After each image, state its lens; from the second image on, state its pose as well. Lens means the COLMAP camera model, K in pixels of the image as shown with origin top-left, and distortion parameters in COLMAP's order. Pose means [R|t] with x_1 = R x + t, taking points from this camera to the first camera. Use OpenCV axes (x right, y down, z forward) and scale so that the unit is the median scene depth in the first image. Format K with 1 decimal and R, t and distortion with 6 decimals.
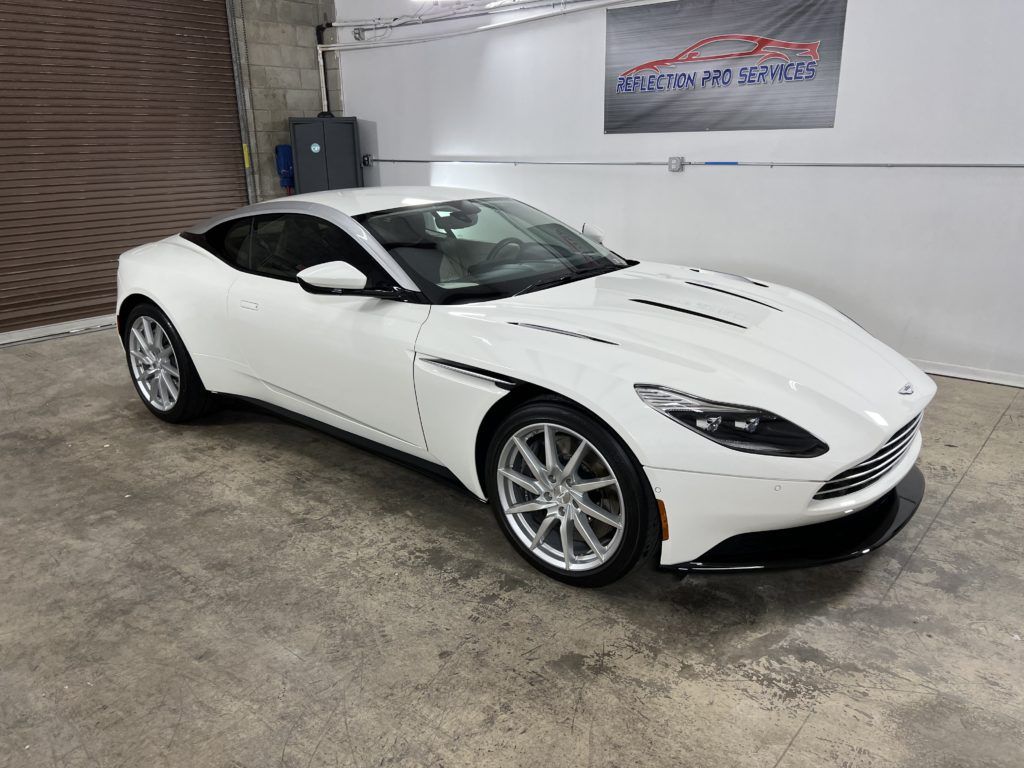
lens RADIAL K [[778.2, 0, 514.2], [0, 778.2, 383.2], [0, 0, 1]] dist [0.045701, -0.049217]
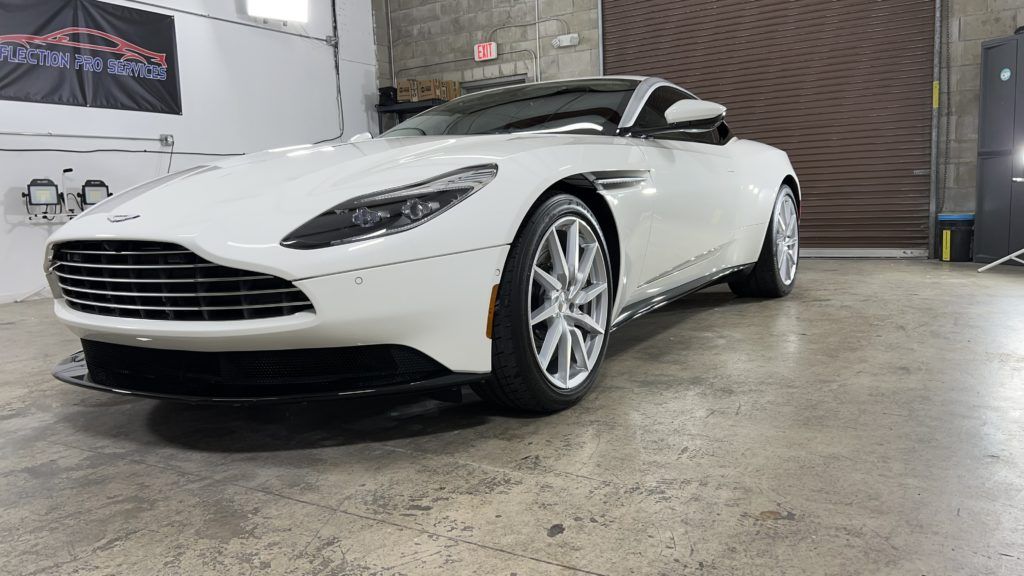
lens RADIAL K [[779.0, 0, 520.6], [0, 779.0, 292.6], [0, 0, 1]] dist [0.045741, -0.047996]
pose [[0.128916, 0.127808, -0.983385, 1.188724], [-0.263158, 0.960514, 0.090337, -0.085056], [0.956101, 0.247139, 0.157460, 1.143325]]
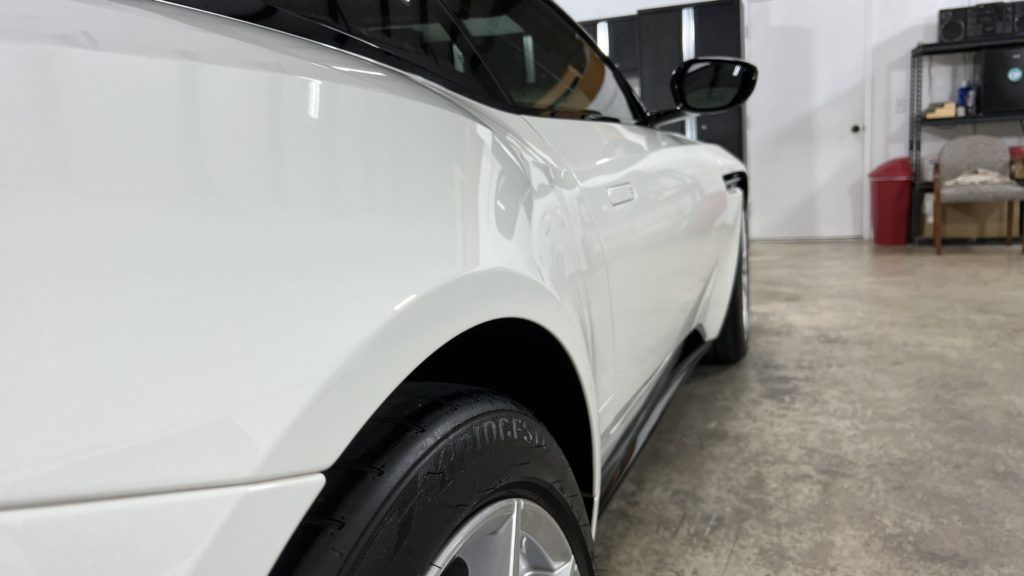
lens RADIAL K [[779.0, 0, 529.3], [0, 779.0, 306.7], [0, 0, 1]] dist [0.045741, -0.047996]
pose [[-0.346676, -0.135077, 0.928208, -0.780717], [0.350936, 0.899028, 0.261901, -0.190096], [-0.869862, 0.416536, -0.264268, 1.385200]]
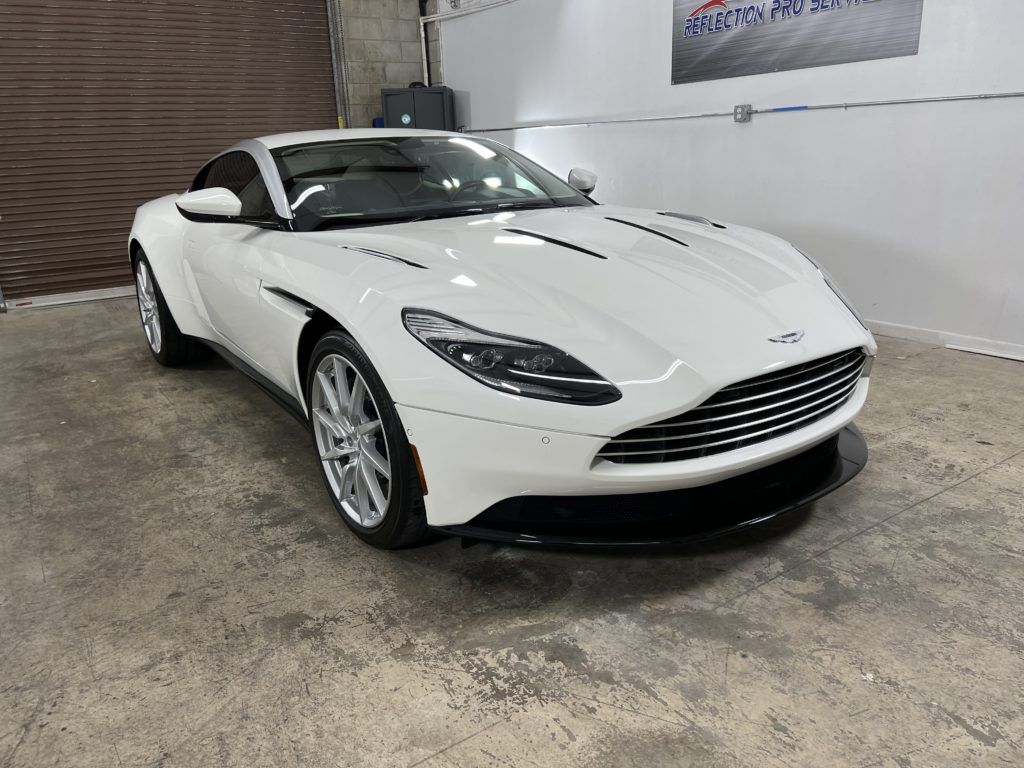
lens RADIAL K [[778.2, 0, 512.8], [0, 778.2, 387.1], [0, 0, 1]] dist [0.045701, -0.049217]
pose [[0.962290, 0.060425, -0.265228, 0.401786], [-0.059872, 0.998154, 0.010179, 0.057750], [0.265354, 0.006084, 0.964132, 0.178050]]
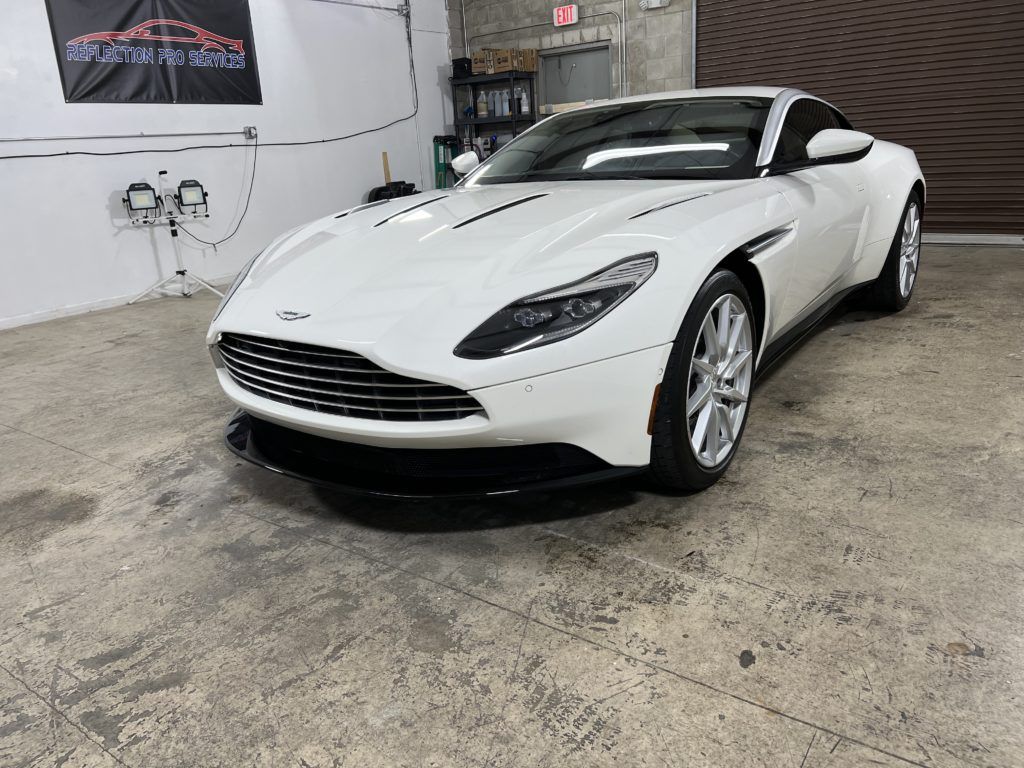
lens RADIAL K [[778.2, 0, 506.5], [0, 778.2, 380.6], [0, 0, 1]] dist [0.045701, -0.049217]
pose [[0.045715, 0.300433, -0.952707, 1.161175], [-0.241309, 0.928782, 0.281309, -0.186433], [0.969371, 0.217036, 0.114957, 1.019592]]
